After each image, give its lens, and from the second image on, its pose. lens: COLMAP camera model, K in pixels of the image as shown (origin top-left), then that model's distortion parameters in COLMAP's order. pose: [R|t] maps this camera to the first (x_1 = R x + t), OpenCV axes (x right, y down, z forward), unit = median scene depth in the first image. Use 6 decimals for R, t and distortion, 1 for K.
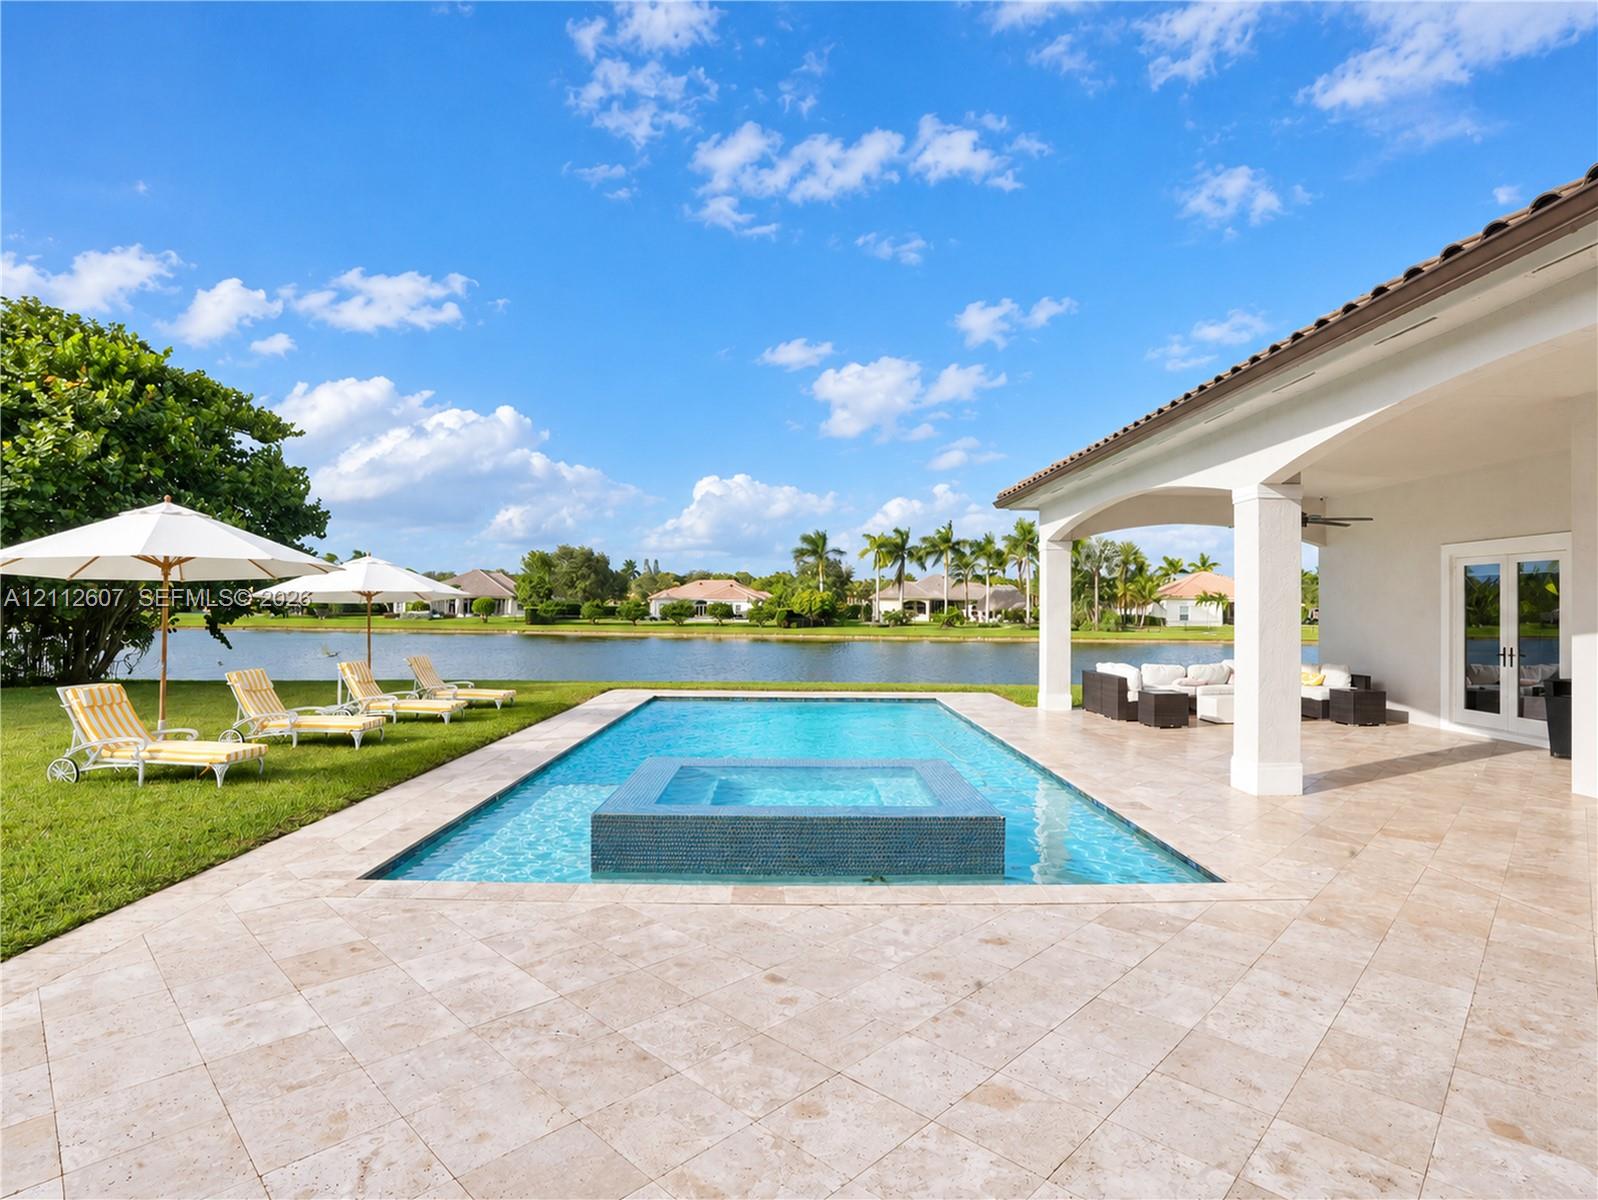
lens RADIAL K [[872.8, 0, 787.6], [0, 872.8, 629.2], [0, 0, 1]] dist [-0.019545, -0.000720]
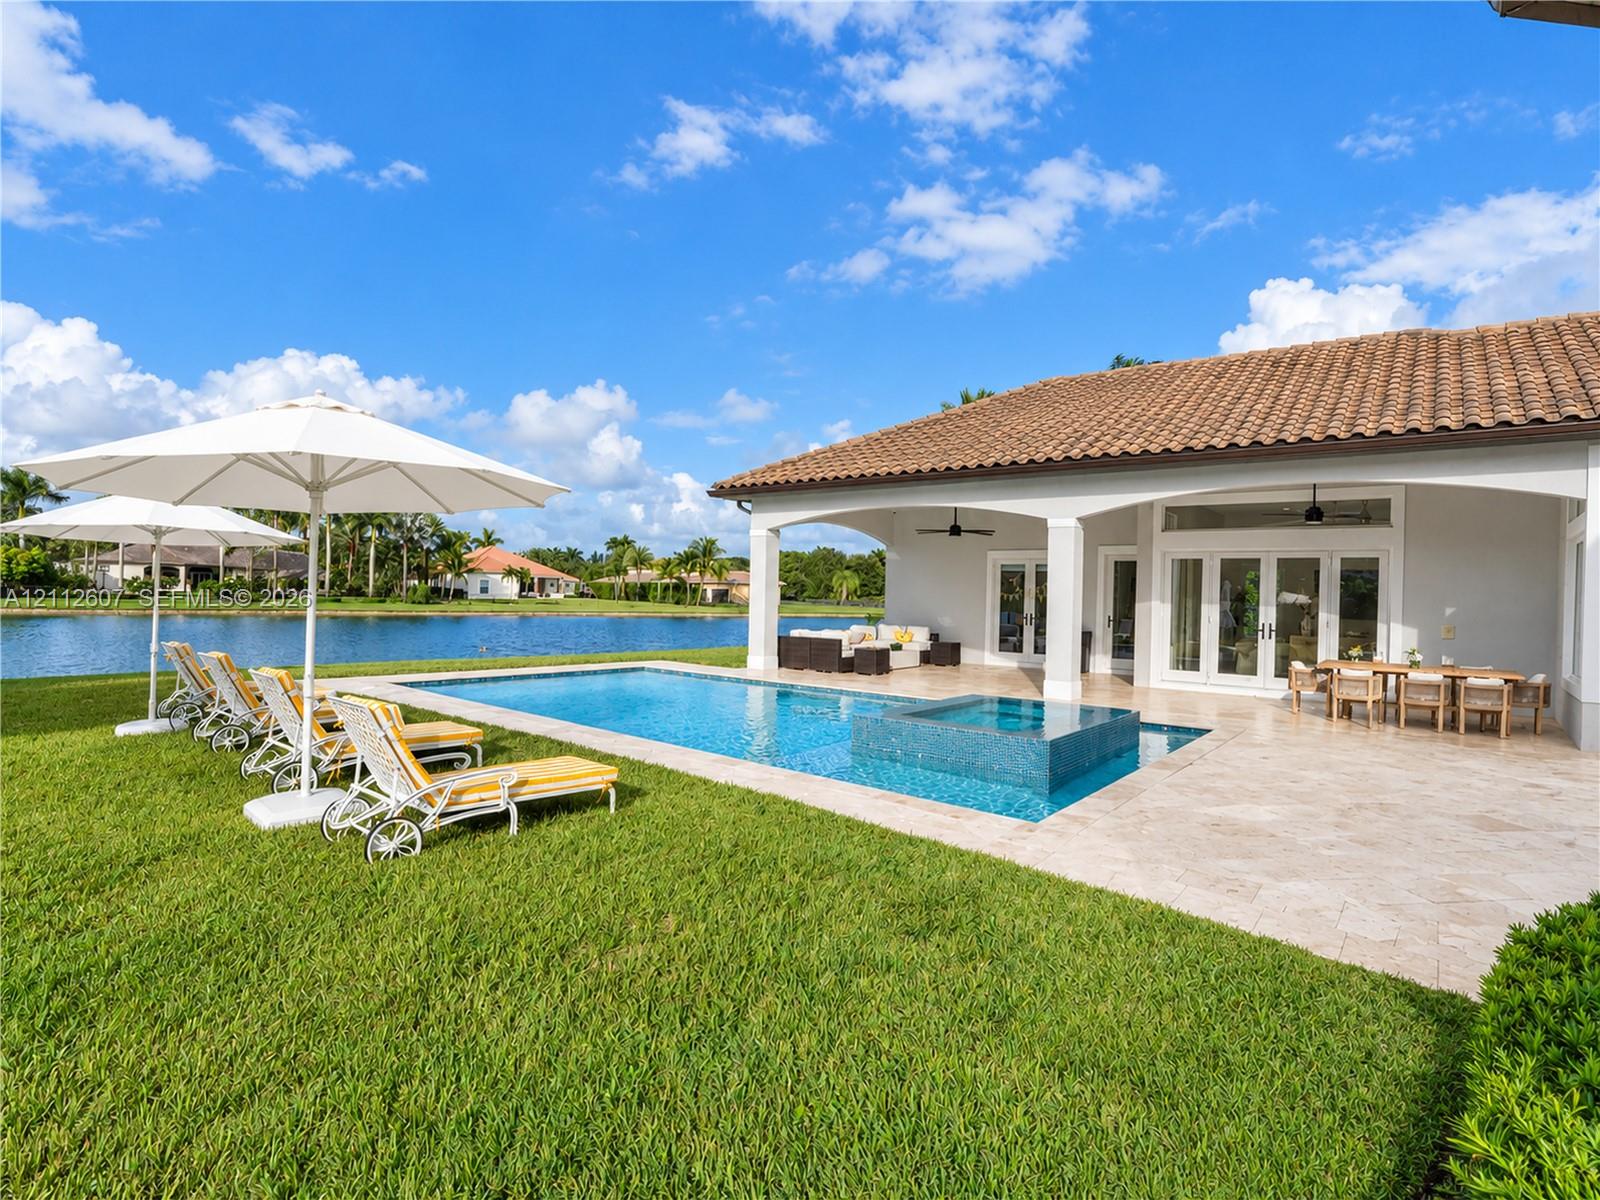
lens RADIAL K [[873.9, 0, 804.9], [0, 873.9, 597.1], [0, 0, 1]] dist [-0.019545, -0.000720]
pose [[0.628387, 0.005079, 0.777884, -0.545782], [-0.002257, 0.999986, -0.004705, -0.002576], [-0.777898, 0.001201, 0.628390, 0.162251]]
